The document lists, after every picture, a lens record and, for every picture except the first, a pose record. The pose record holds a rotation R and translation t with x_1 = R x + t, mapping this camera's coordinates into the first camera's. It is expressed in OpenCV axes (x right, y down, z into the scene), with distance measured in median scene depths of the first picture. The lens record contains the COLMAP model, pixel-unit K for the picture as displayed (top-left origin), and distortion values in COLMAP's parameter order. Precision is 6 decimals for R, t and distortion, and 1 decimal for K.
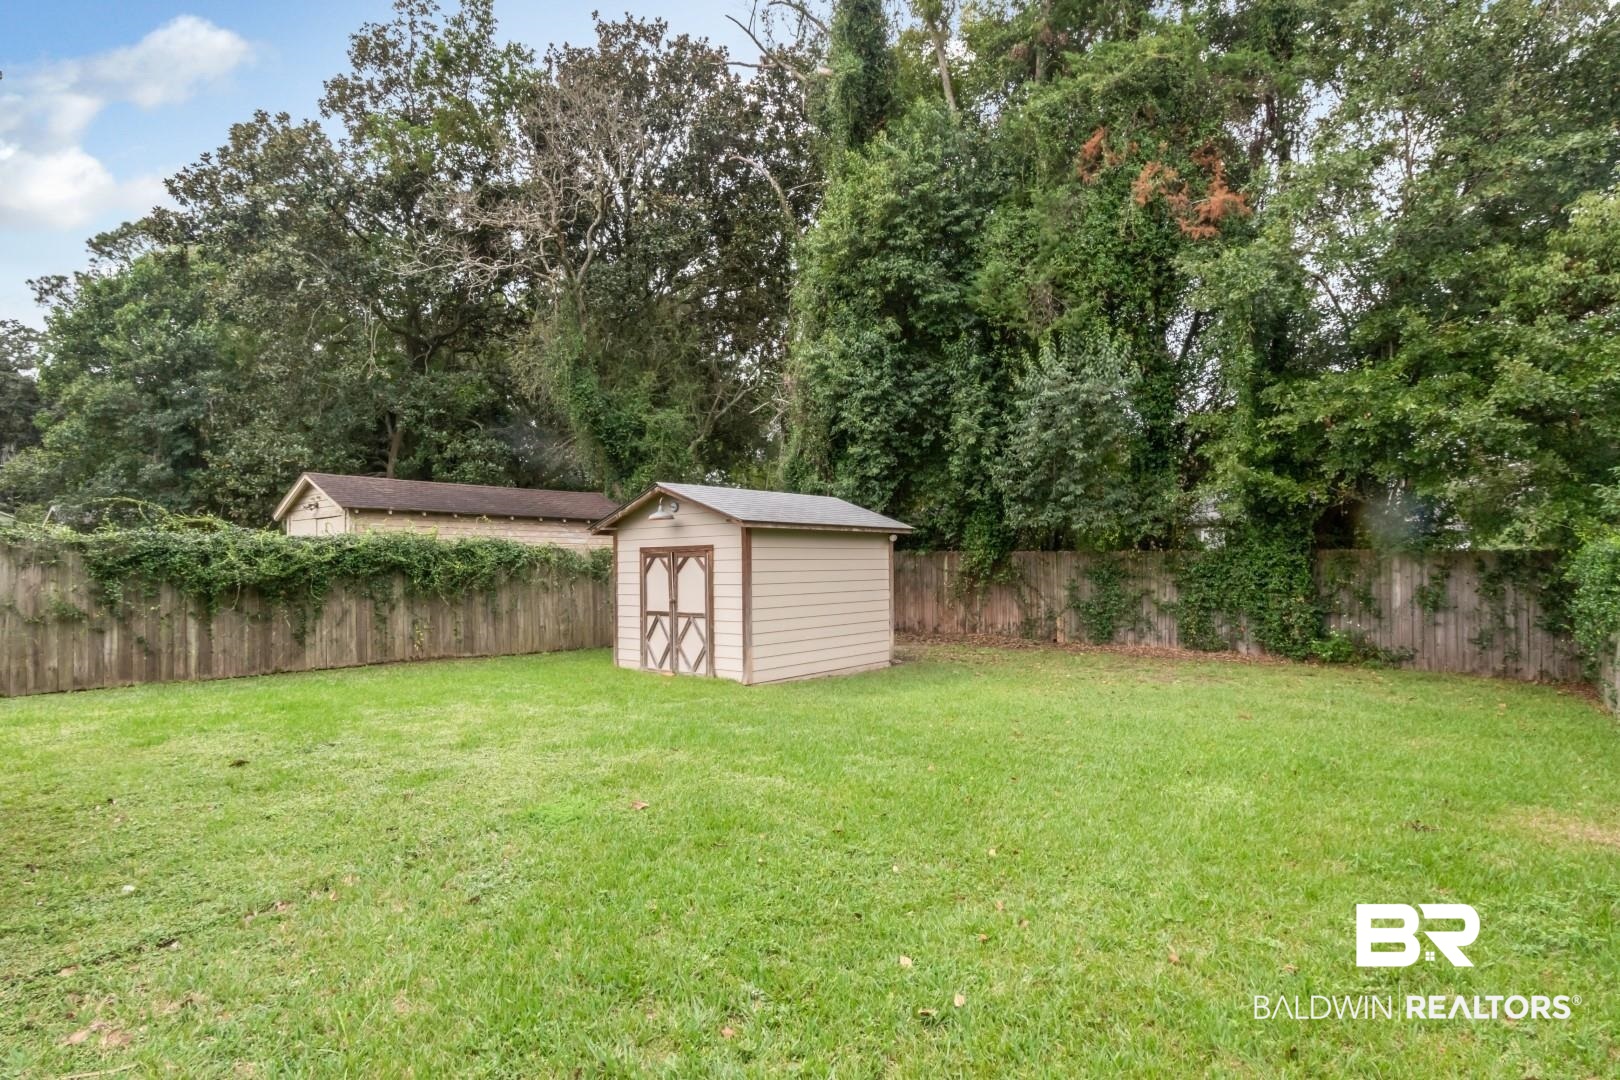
lens RADIAL K [[828.3, 0, 810.0], [0, 828.3, 540.0], [0, 0, 1]] dist [-0.002447, -0.000280]
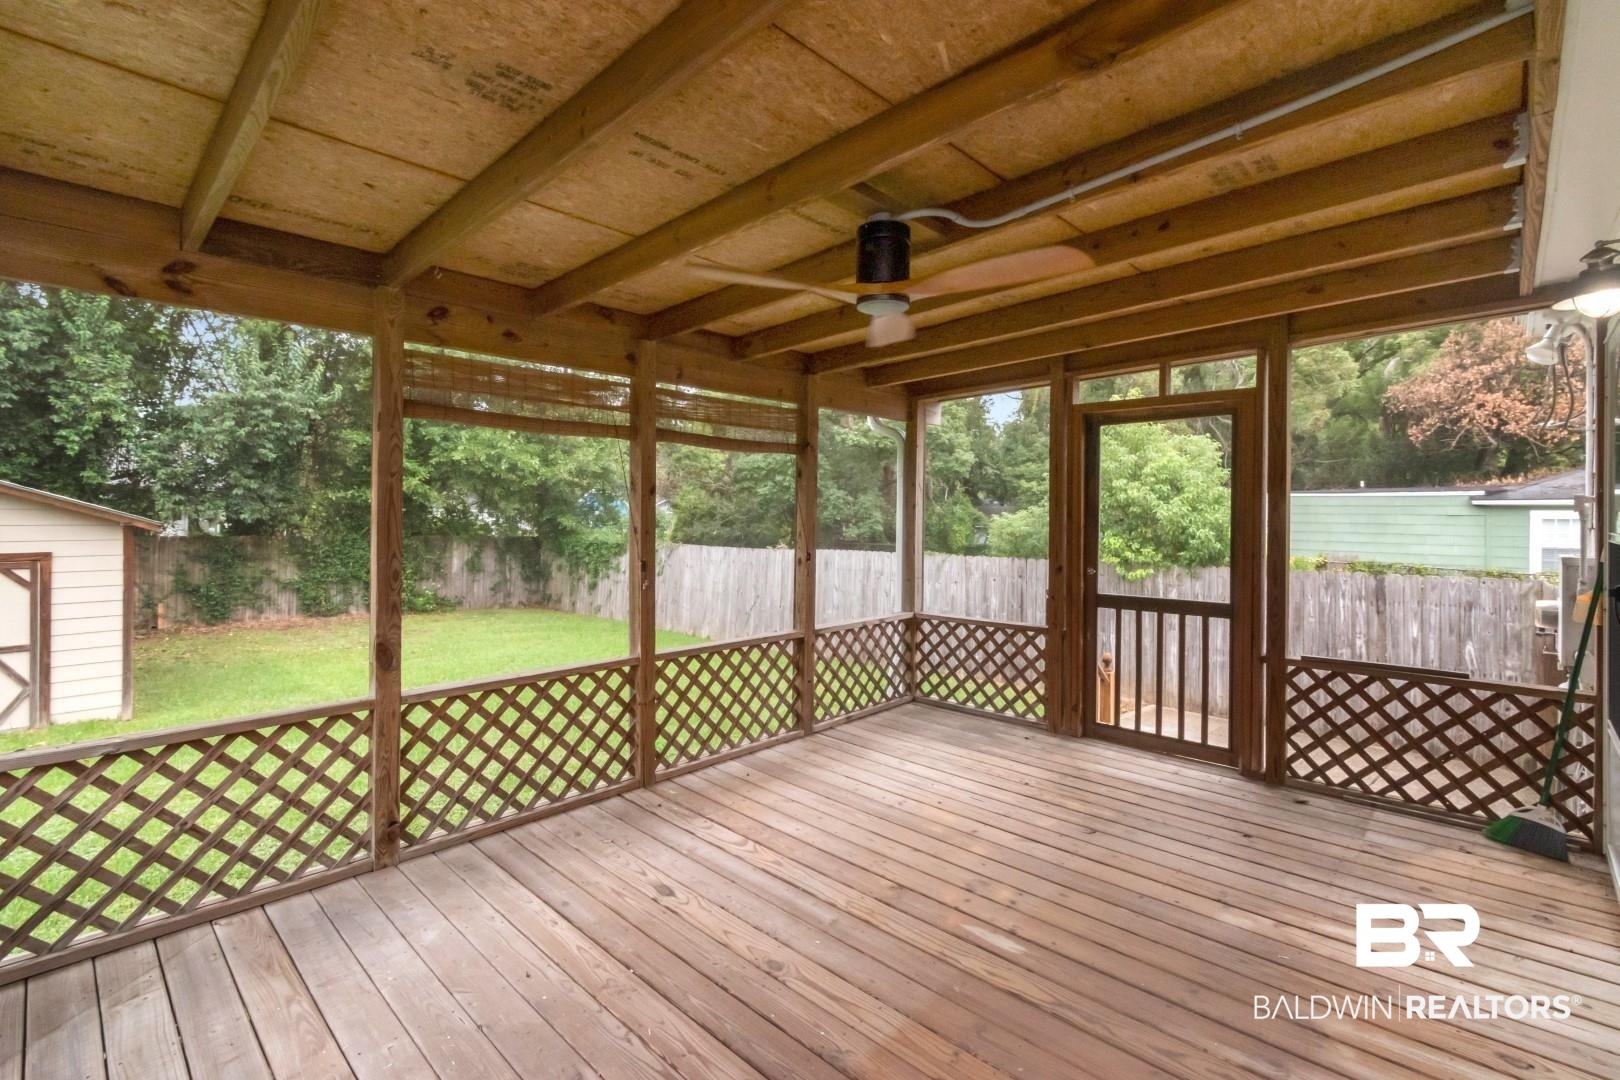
lens RADIAL K [[726.0, 0, 811.6], [0, 726.0, 515.4], [0, 0, 1]] dist [0.000827, -0.000323]
pose [[0.055585, 0.010147, 0.998402, -0.692912], [-0.040215, 0.999160, -0.007915, -0.047750], [-0.997644, -0.039711, 0.055946, 0.245119]]
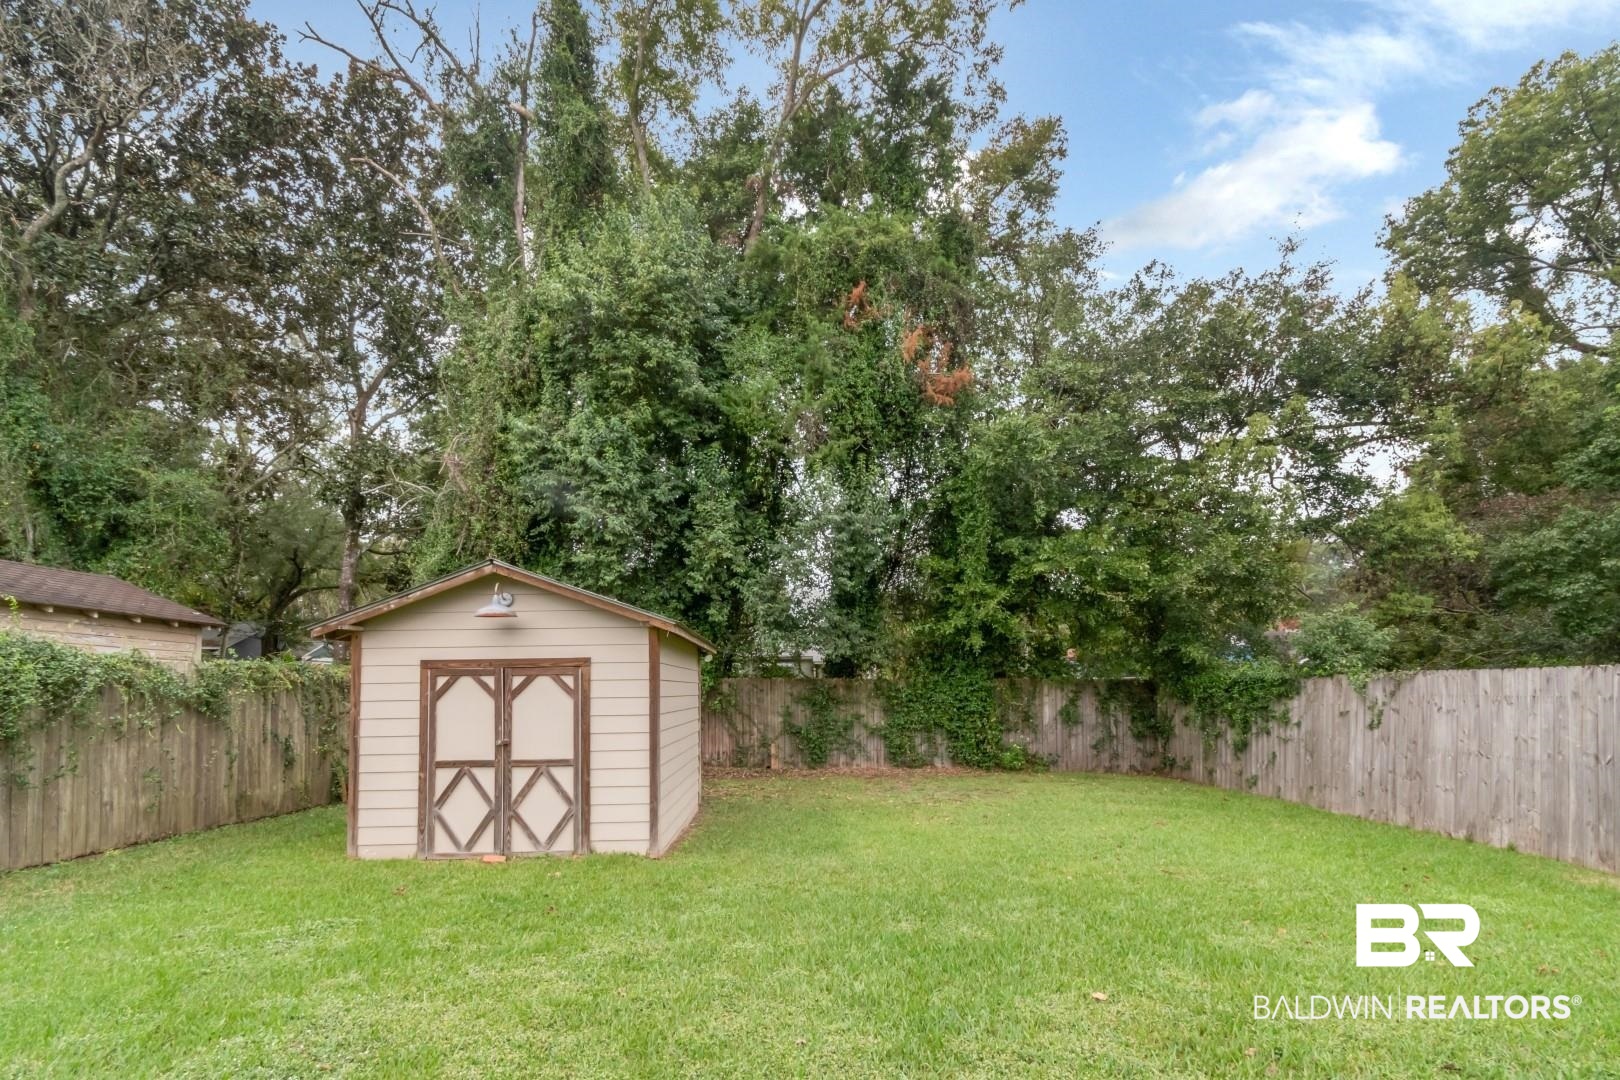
lens RADIAL K [[741.2, 0, 798.1], [0, 741.2, 650.8], [0, 0, 1]] dist [0.001135, -0.000188]
pose [[0.756907, 0.036502, 0.652502, -0.358351], [-0.014530, 0.999132, -0.039039, 0.019992], [-0.653361, 0.020068, 0.756781, 0.394444]]
